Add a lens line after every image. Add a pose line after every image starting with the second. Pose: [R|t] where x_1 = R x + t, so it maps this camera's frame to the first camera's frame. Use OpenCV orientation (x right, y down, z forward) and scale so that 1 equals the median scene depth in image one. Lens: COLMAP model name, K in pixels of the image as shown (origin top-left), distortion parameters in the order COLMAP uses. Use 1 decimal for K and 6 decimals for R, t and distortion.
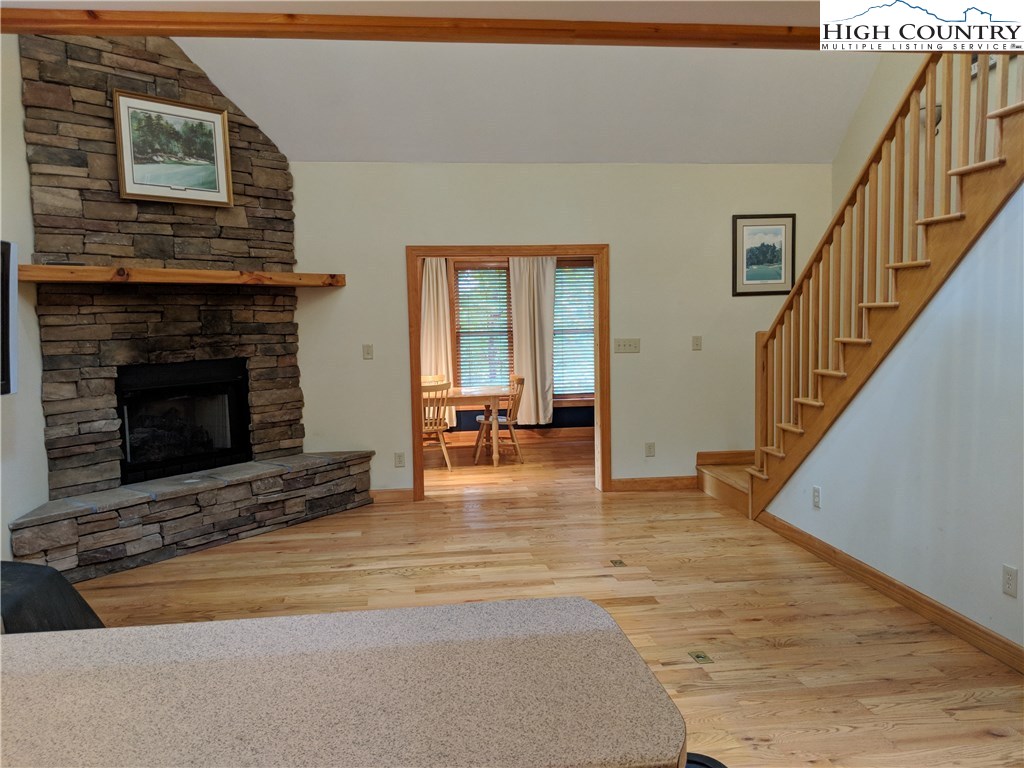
lens RADIAL K [[817.9, 0, 498.6], [0, 817.9, 384.8], [0, 0, 1]] dist [0.063939, -0.126832]
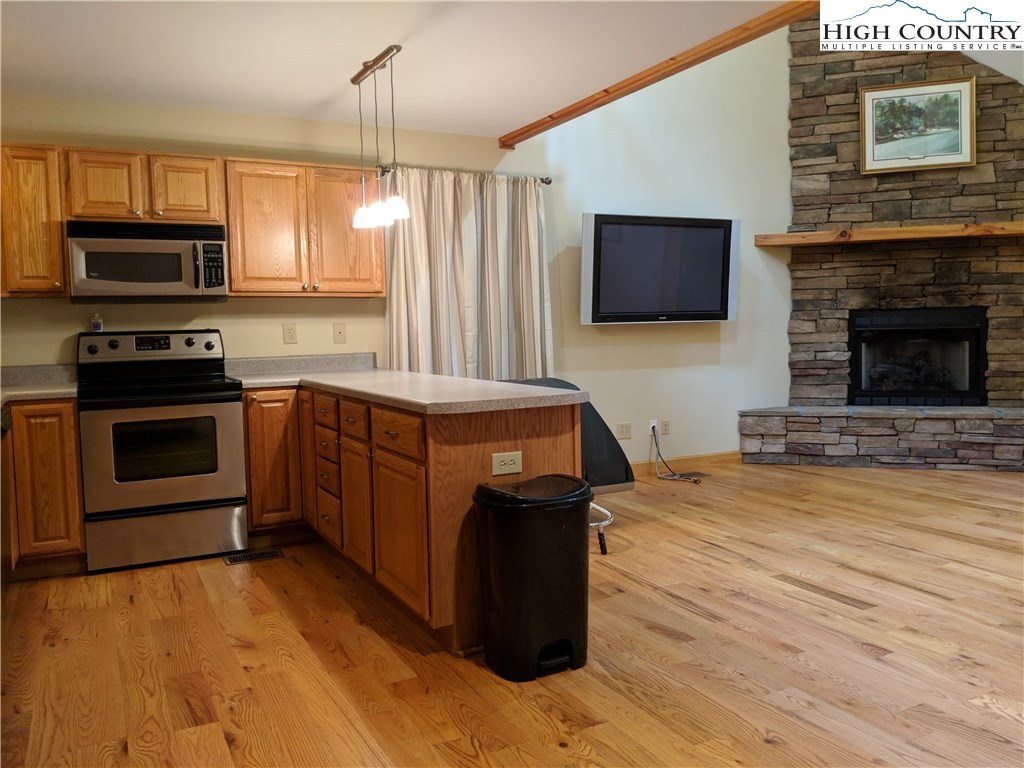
lens RADIAL K [[817.9, 0, 509.8], [0, 817.9, 376.8], [0, 0, 1]] dist [0.063939, -0.126832]
pose [[0.338157, 0.072435, -0.938298, 0.528269], [-0.068903, 0.996263, 0.052078, 0.048006], [0.938564, 0.047041, 0.341884, 0.082213]]
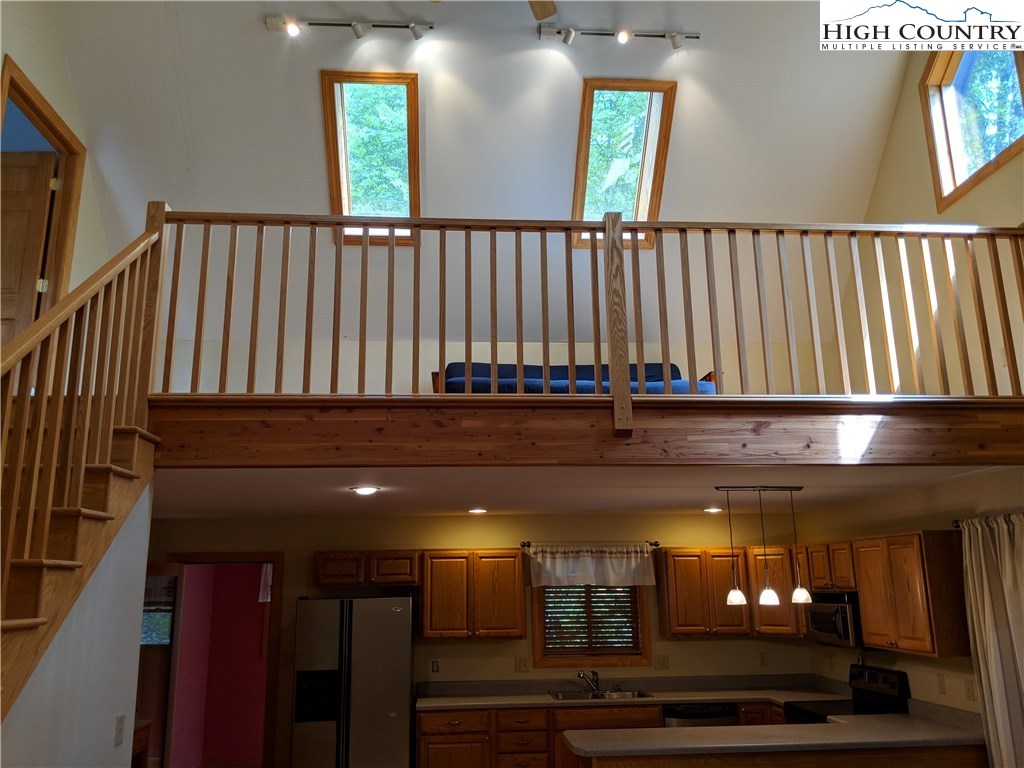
lens RADIAL K [[817.9, 0, 508.6], [0, 817.9, 379.0], [0, 0, 1]] dist [0.063939, -0.126832]
pose [[-0.997741, 0.046283, 0.048682, 0.047967], [0.038297, 0.987358, -0.153808, -0.162739], [-0.055185, -0.151596, -0.986901, 1.207611]]
